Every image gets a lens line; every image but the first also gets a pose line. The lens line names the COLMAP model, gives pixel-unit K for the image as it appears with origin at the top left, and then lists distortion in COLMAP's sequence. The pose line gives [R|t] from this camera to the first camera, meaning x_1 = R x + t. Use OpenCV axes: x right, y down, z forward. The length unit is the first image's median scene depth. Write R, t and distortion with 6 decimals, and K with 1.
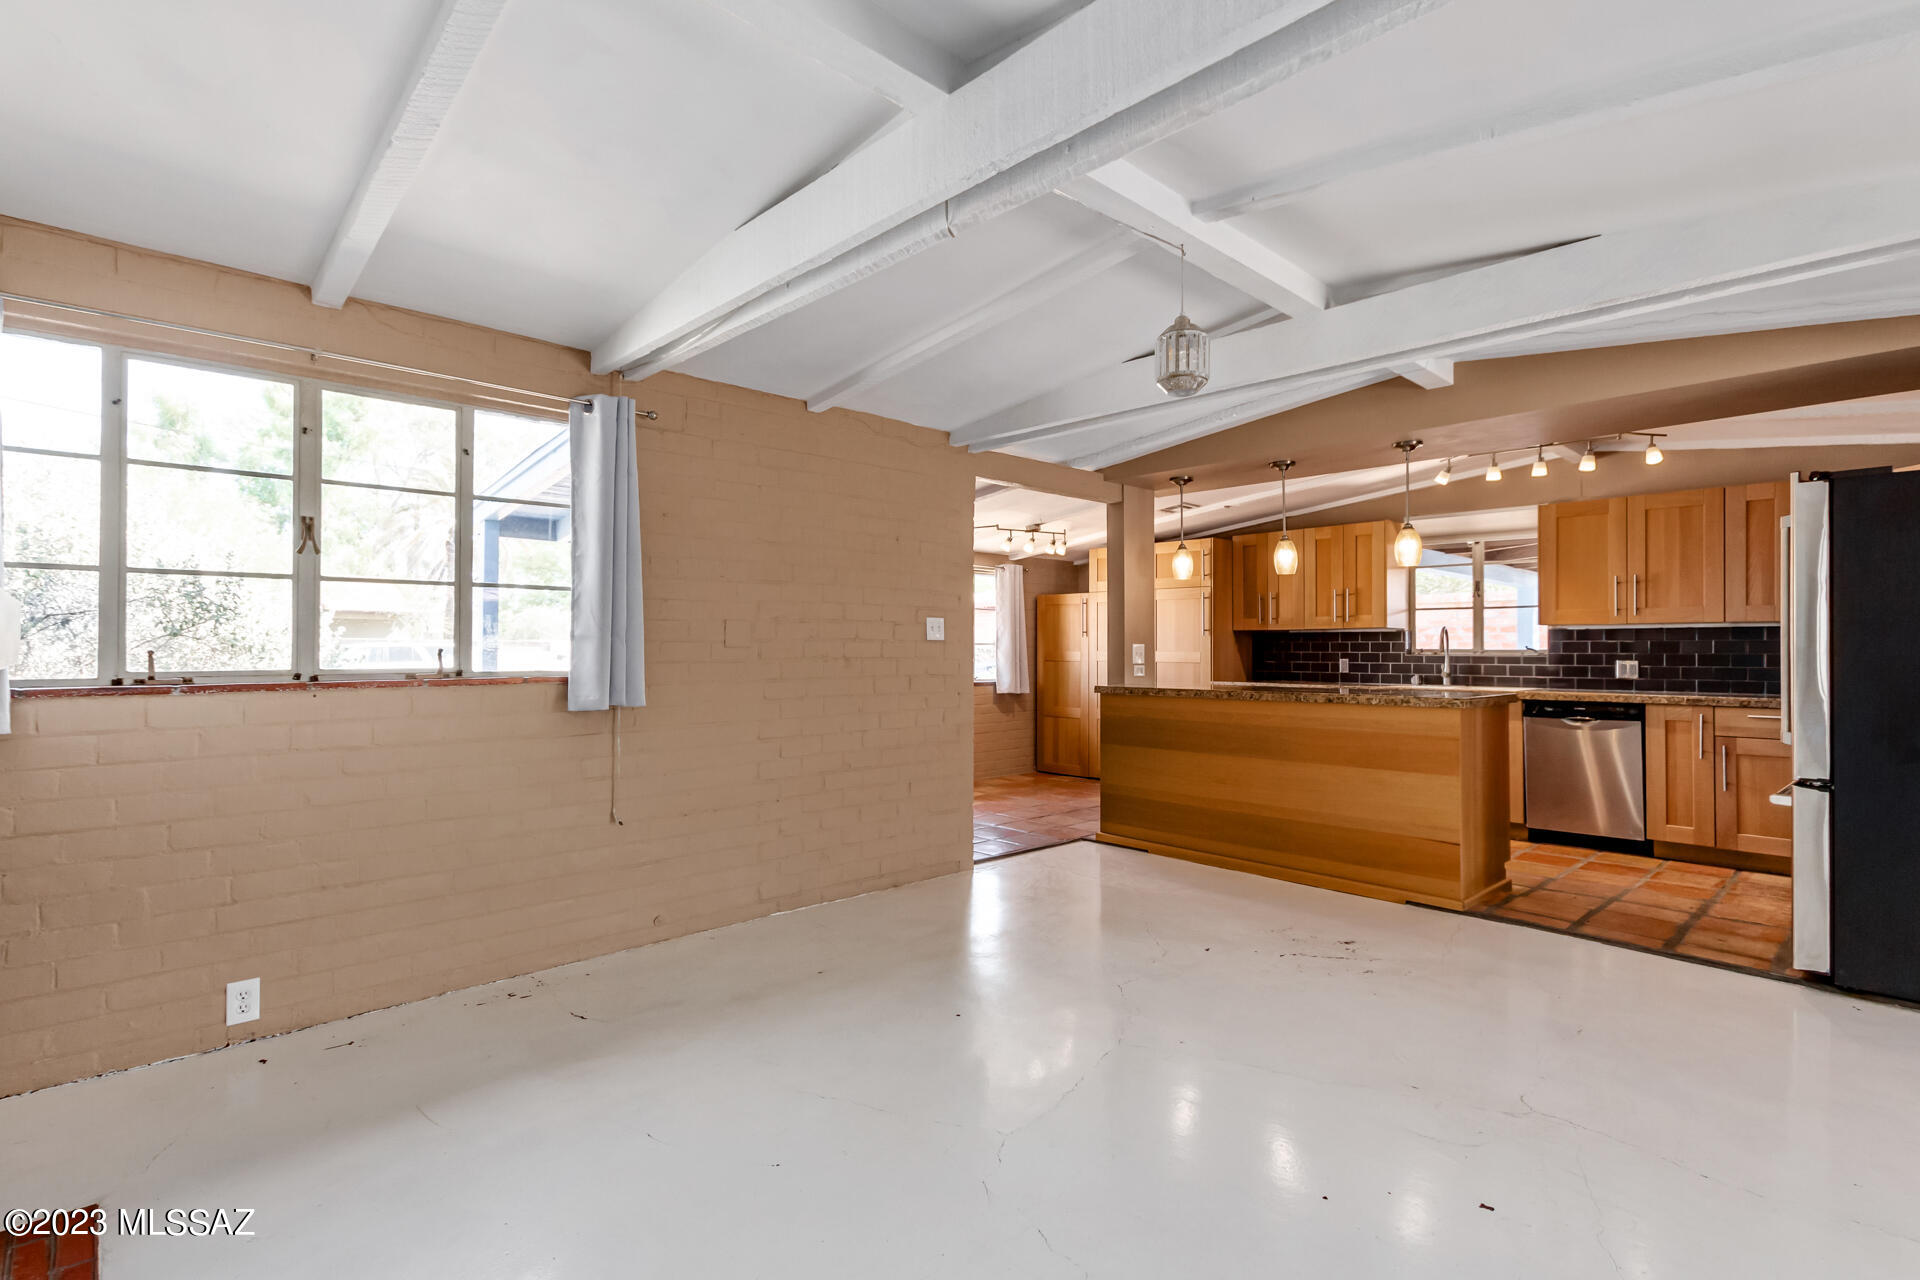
lens RADIAL K [[922.1, 0, 968.0], [0, 922.1, 638.3], [0, 0, 1]] dist [0.011563, -0.000202]
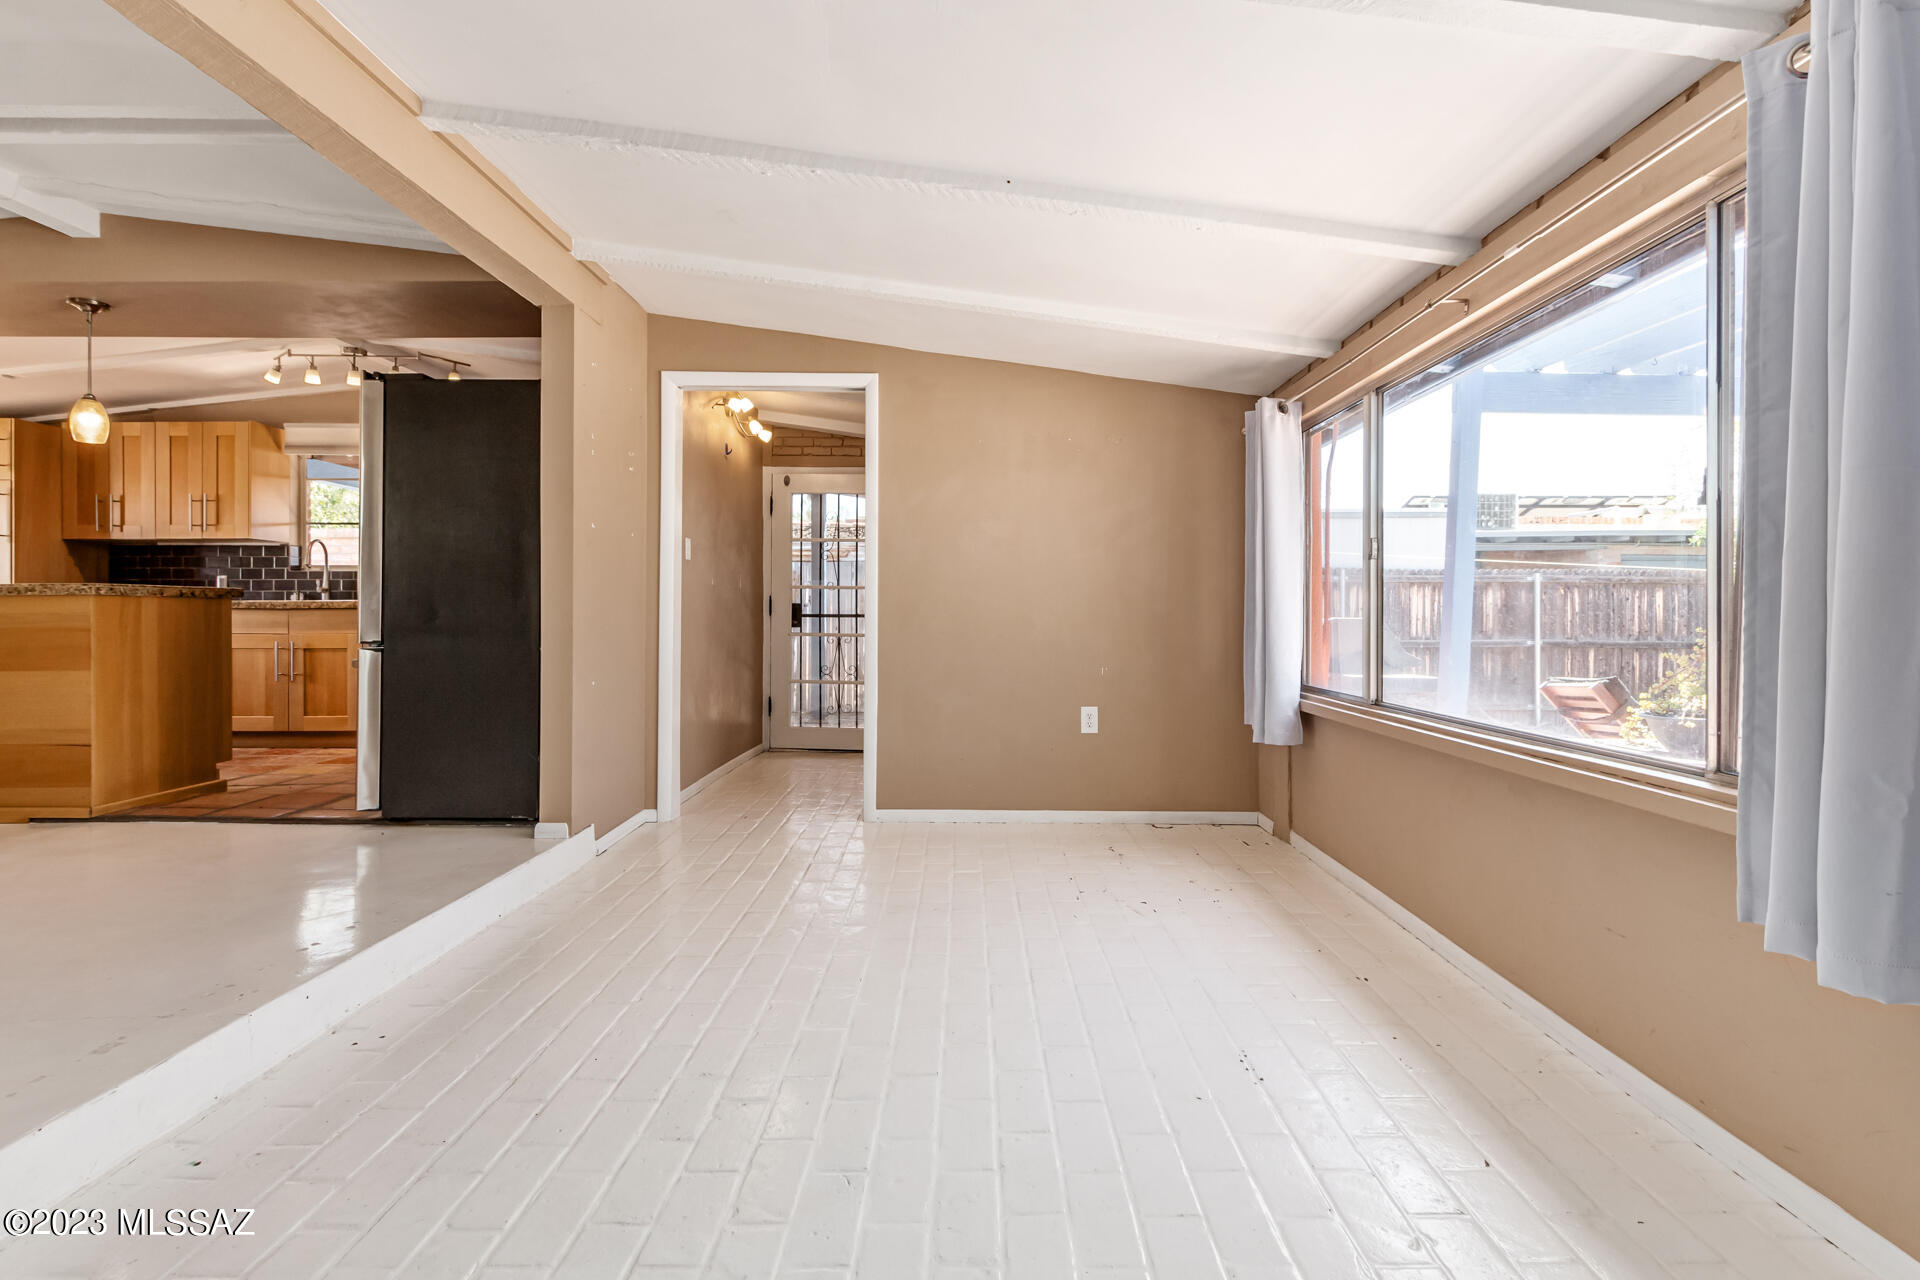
lens RADIAL K [[890.7, 0, 980.7], [0, 890.7, 612.7], [0, 0, 1]] dist [0.004715, -0.000438]
pose [[0.683813, -0.002975, 0.729652, 0.428940], [-0.006861, 0.999921, 0.010508, 0.068713], [-0.729626, -0.012192, 0.683738, -0.203774]]
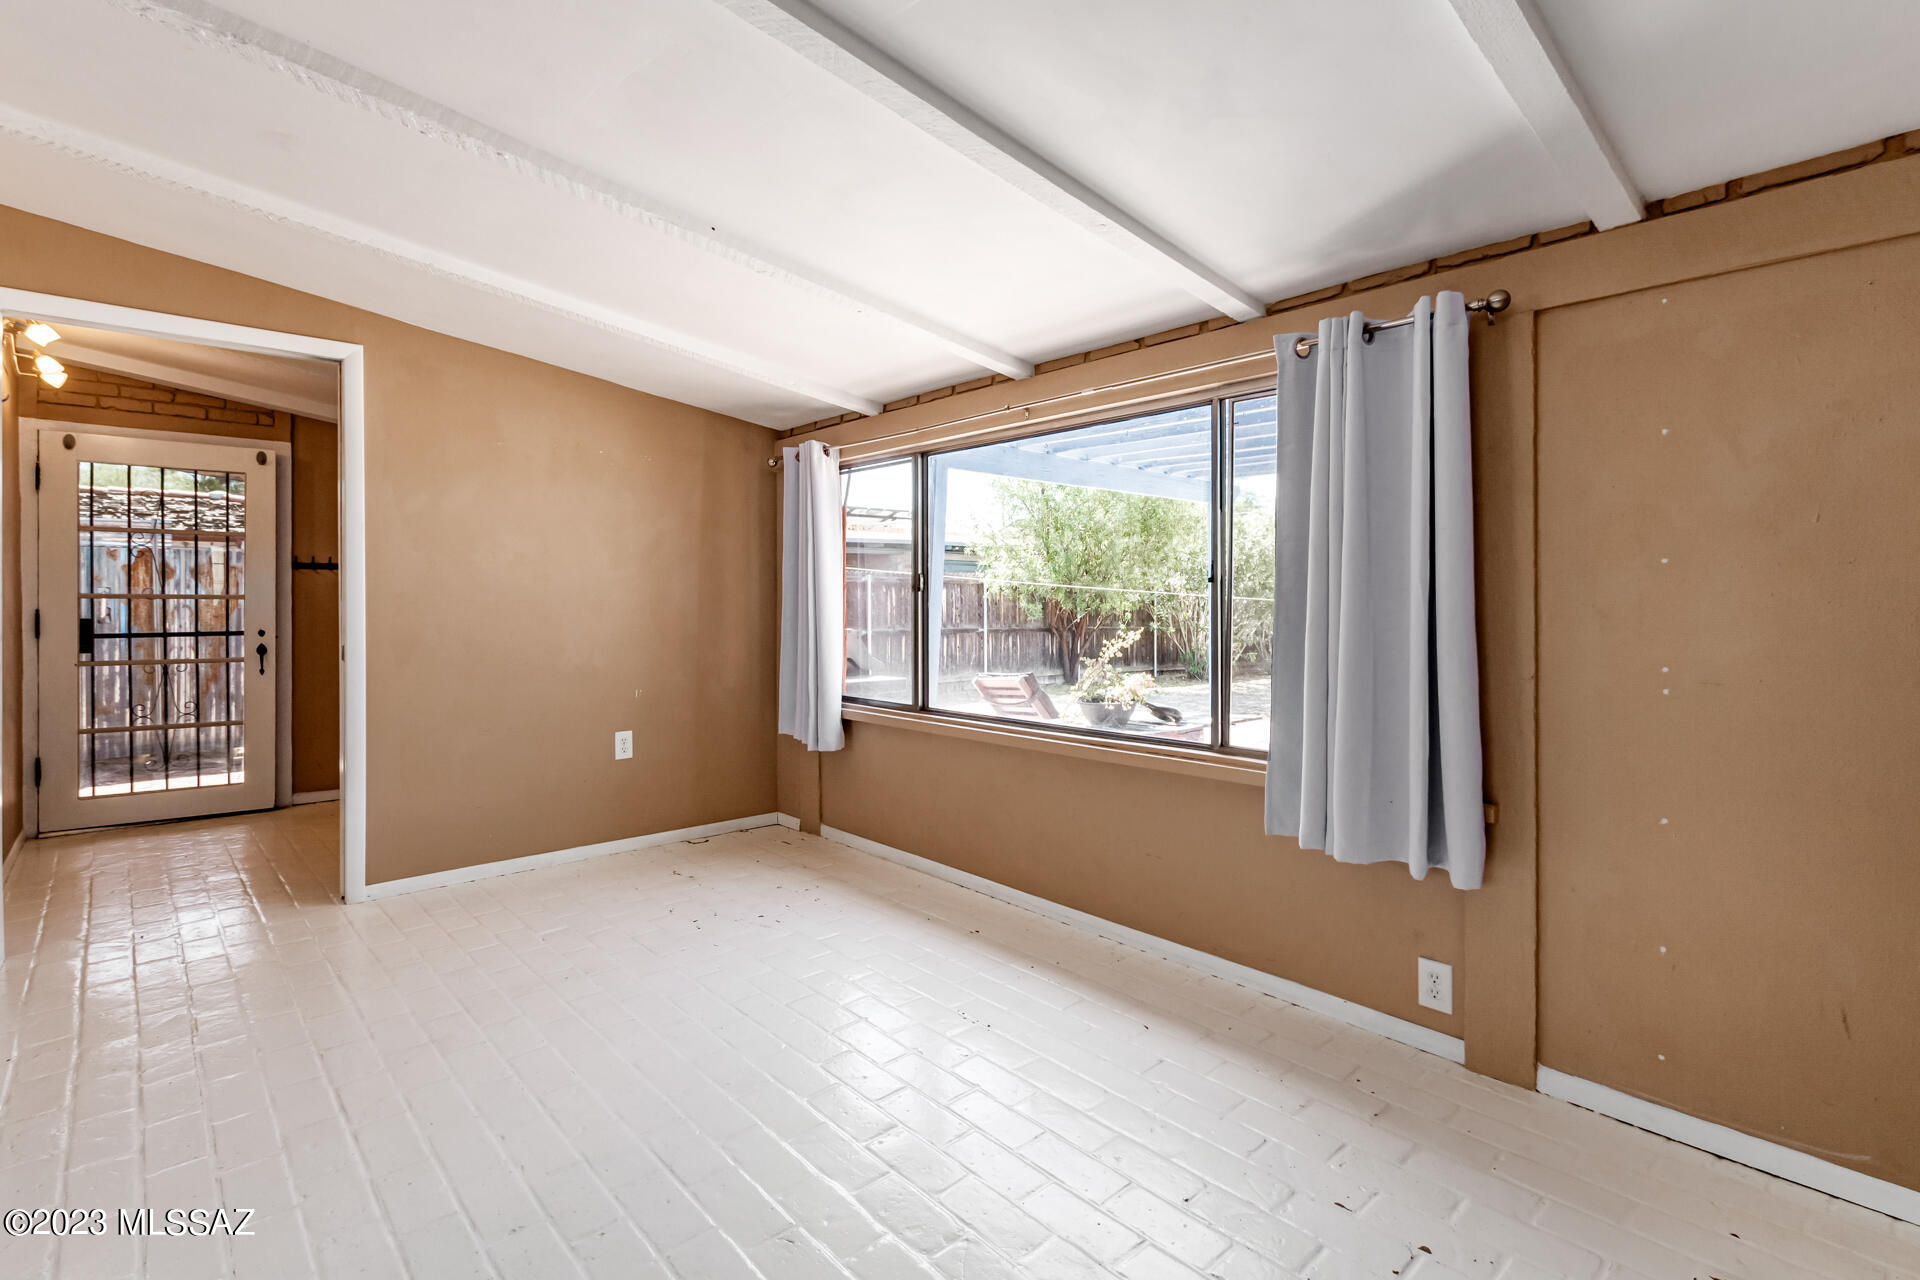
lens RADIAL K [[899.6, 0, 951.9], [0, 899.6, 602.7], [0, 0, 1]] dist [0.004080, 0.000609]
pose [[0.030160, -0.010651, 0.999488, 0.295267], [-0.007977, 0.999909, 0.010896, 0.035033], [-0.999513, -0.008302, 0.030073, -0.014630]]
